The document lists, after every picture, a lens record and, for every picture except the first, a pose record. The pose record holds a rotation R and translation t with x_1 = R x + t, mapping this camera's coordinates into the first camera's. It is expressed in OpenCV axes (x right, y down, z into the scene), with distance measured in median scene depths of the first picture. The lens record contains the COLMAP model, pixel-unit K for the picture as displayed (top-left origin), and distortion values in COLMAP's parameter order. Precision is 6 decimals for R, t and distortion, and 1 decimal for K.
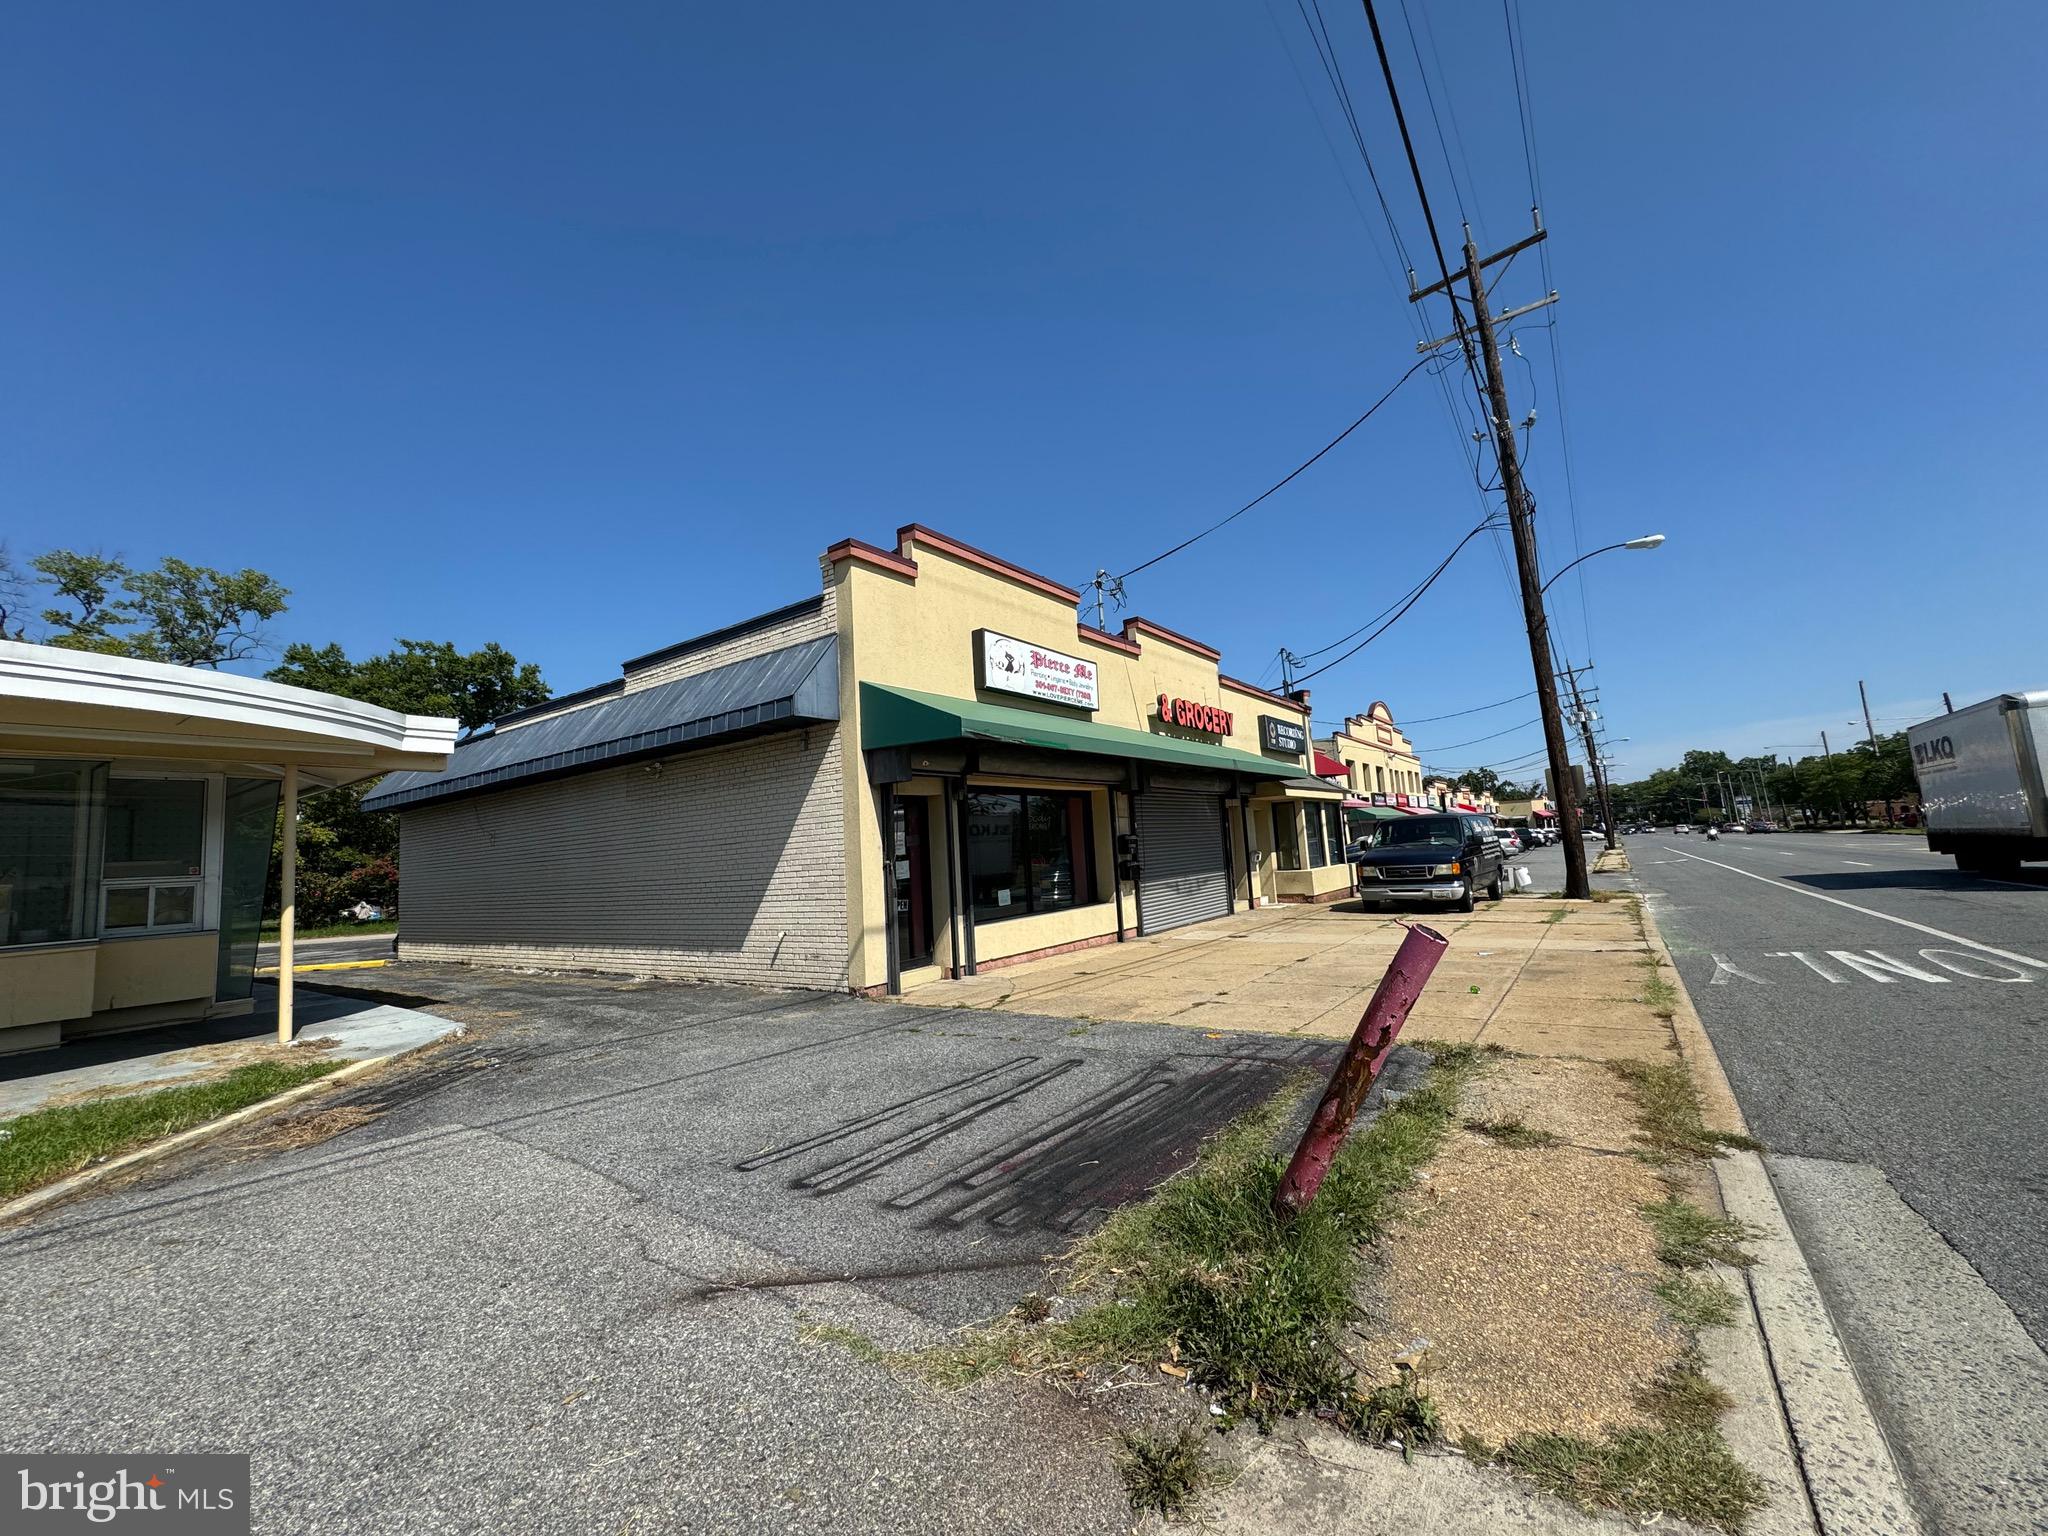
lens RADIAL K [[817.4, 0, 1023.4], [0, 817.4, 765.6], [0, 0, 1]] dist [-0.002403, 0.000426]
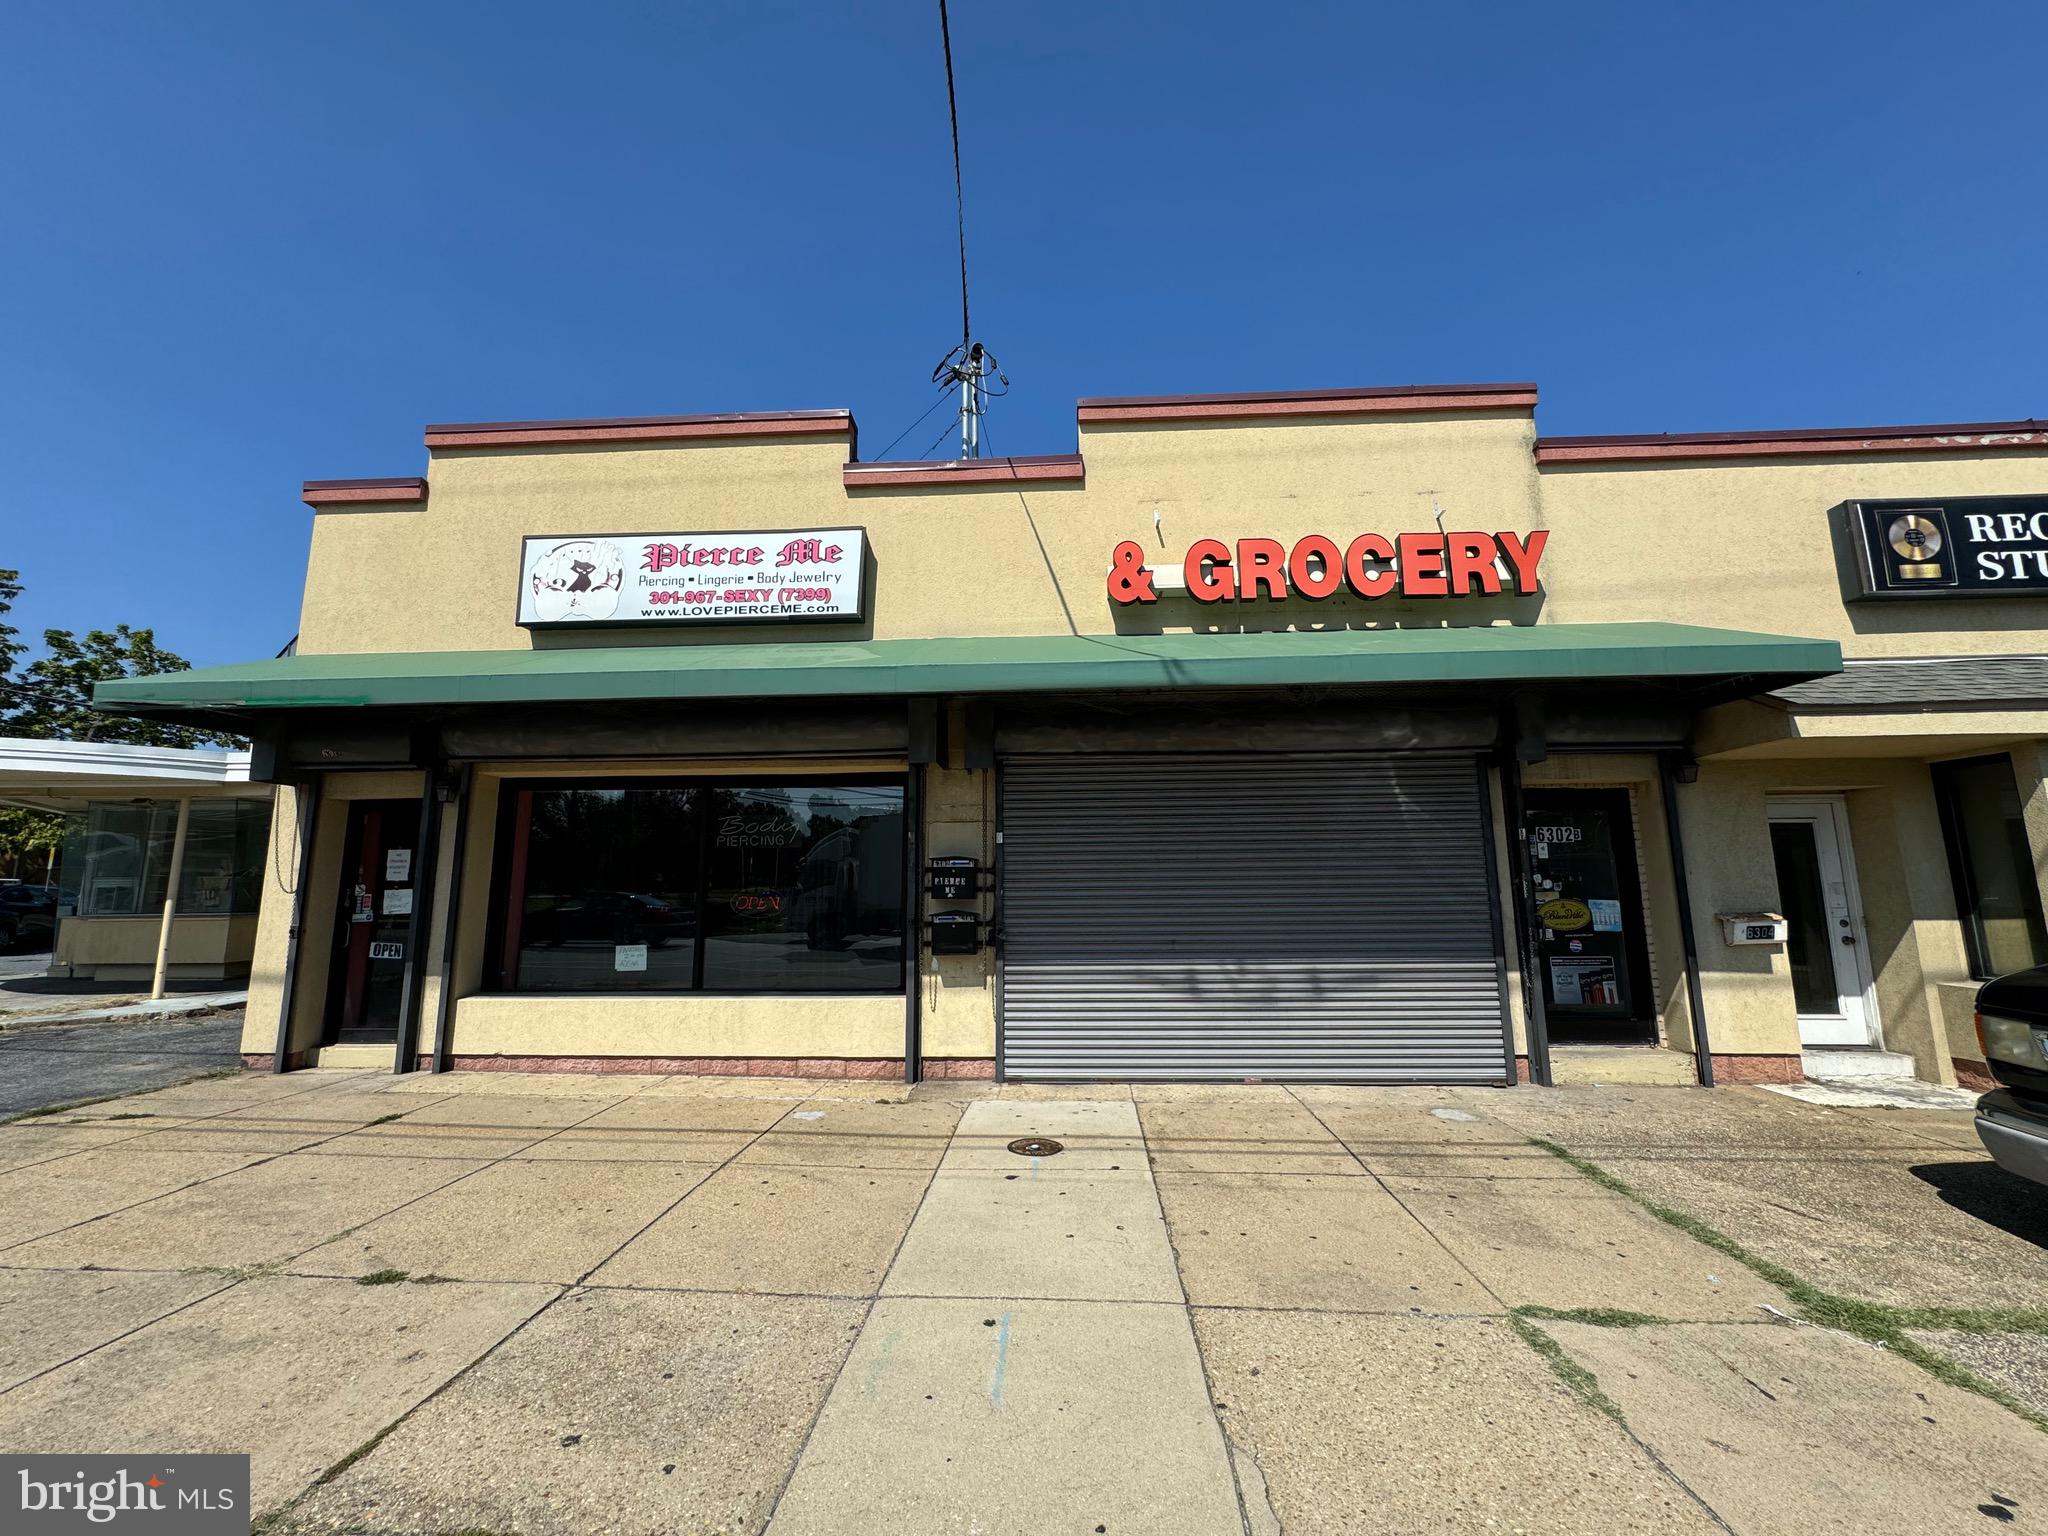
lens RADIAL K [[817.4, 0, 1023.4], [0, 817.4, 765.6], [0, 0, 1]] dist [-0.002403, 0.000426]
pose [[0.540390, -0.075779, -0.837996, 0.557426], [0.065311, 0.996709, -0.048015, 0.056849], [0.838876, -0.028784, 0.543561, 0.780858]]
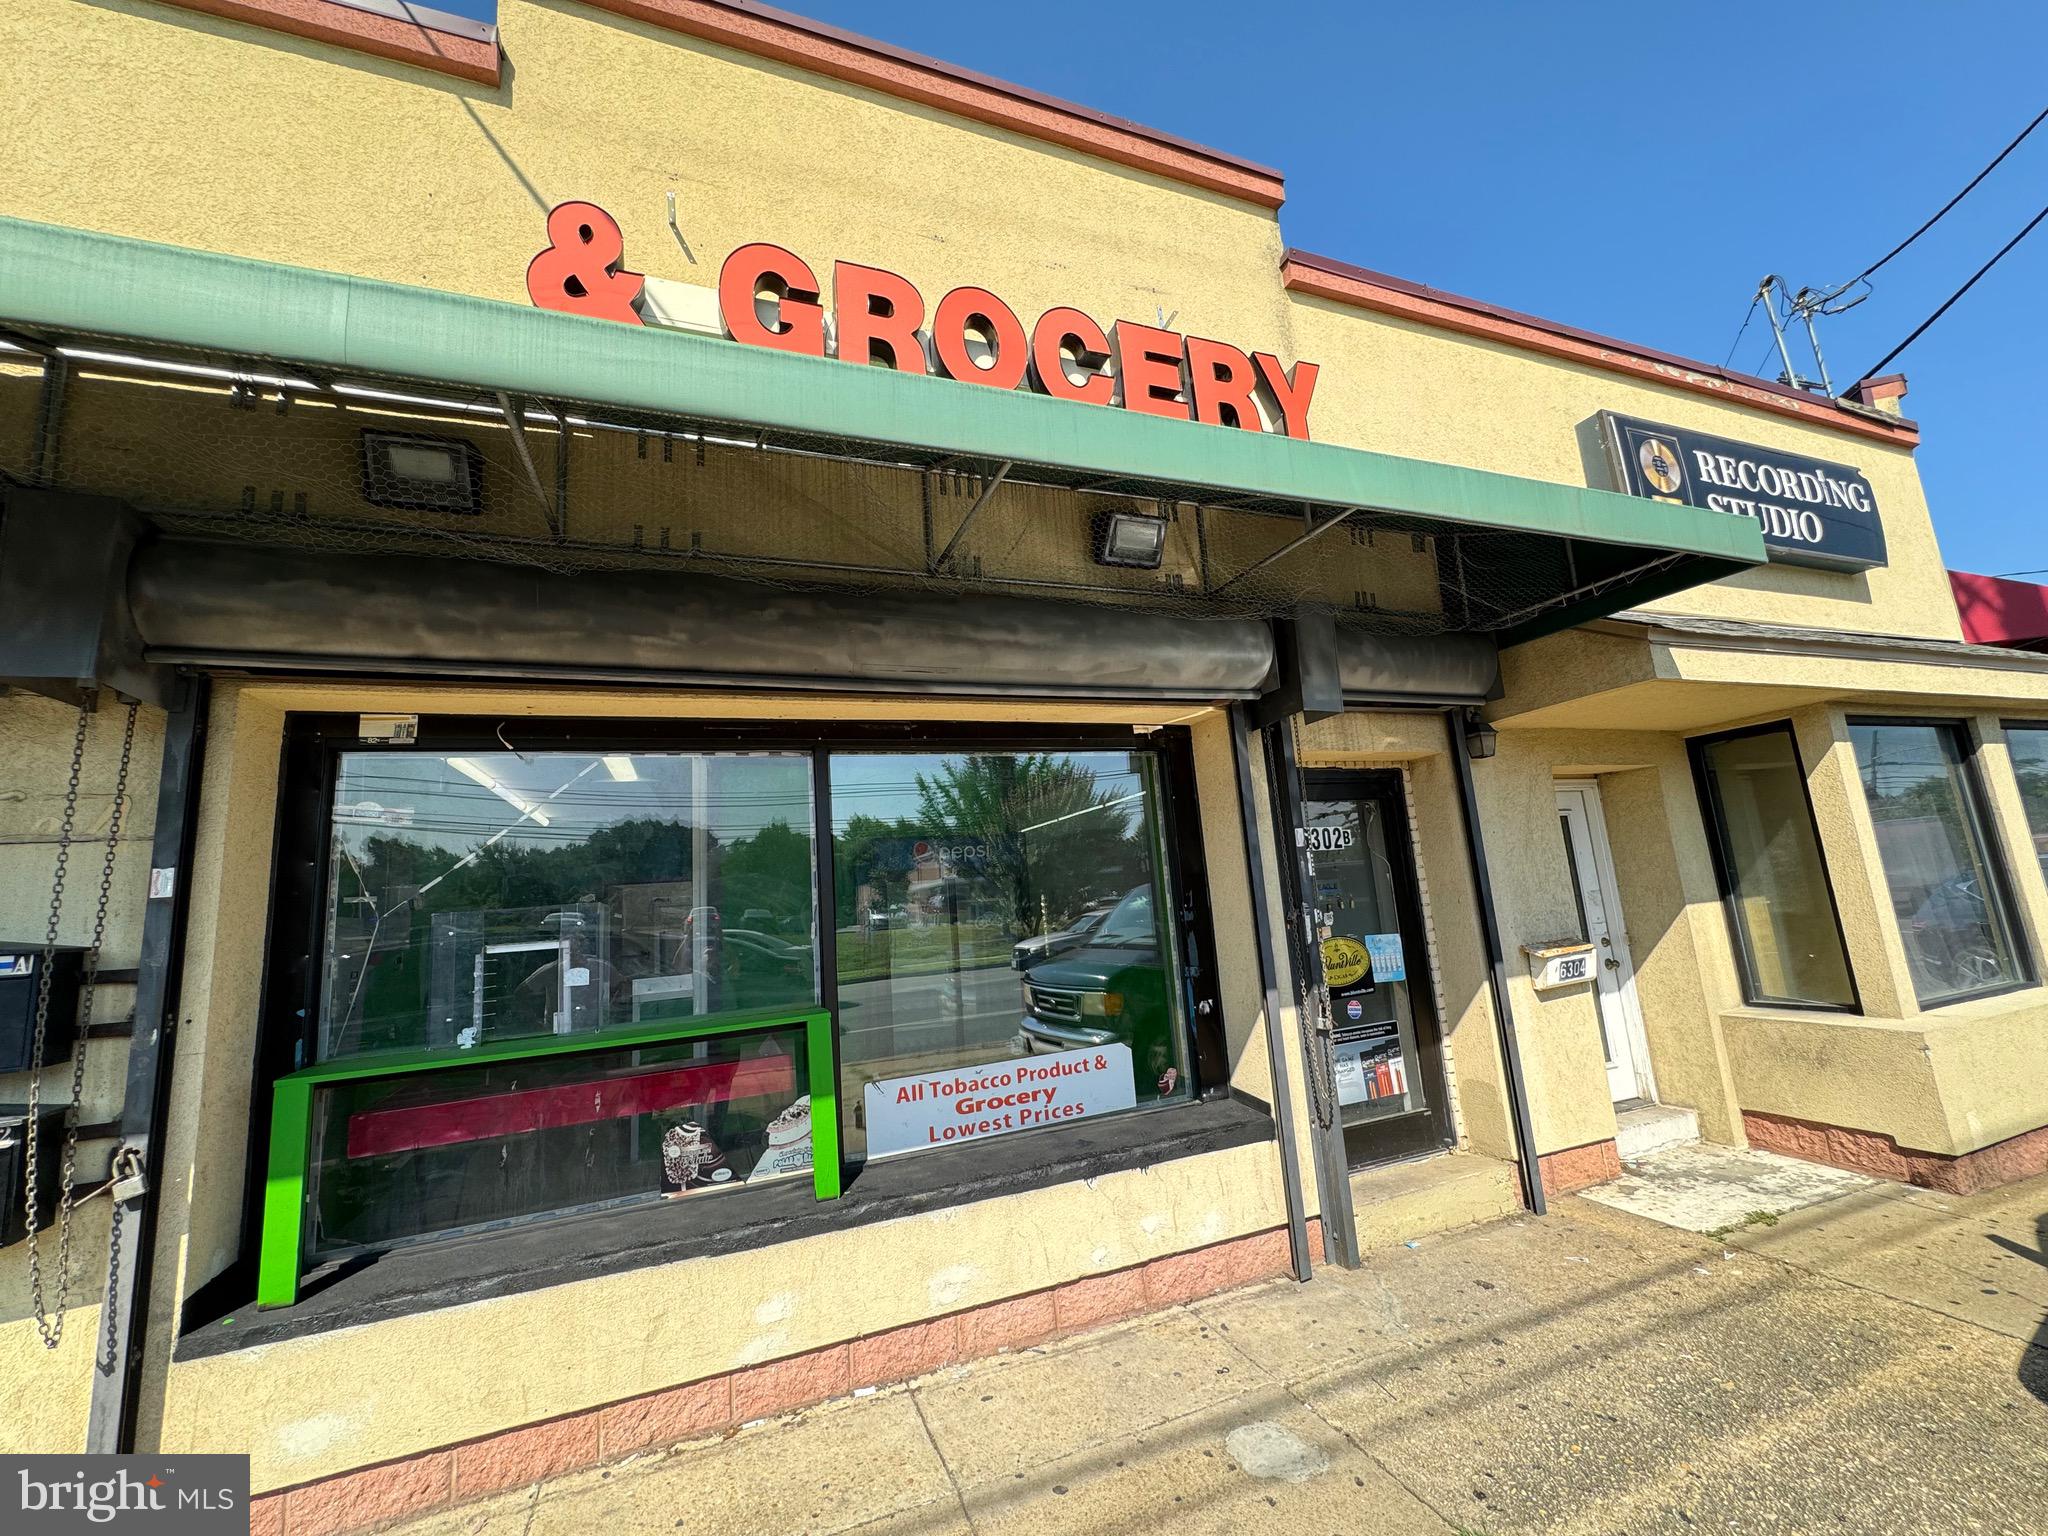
lens RADIAL K [[817.4, 0, 1023.4], [0, 817.4, 765.6], [0, 0, 1]] dist [-0.002403, 0.000426]
pose [[0.837333, -0.094752, -0.538419, 0.391578], [0.080505, 0.995500, -0.049990, 0.073750], [0.540733, -0.001487, 0.841193, 0.983271]]
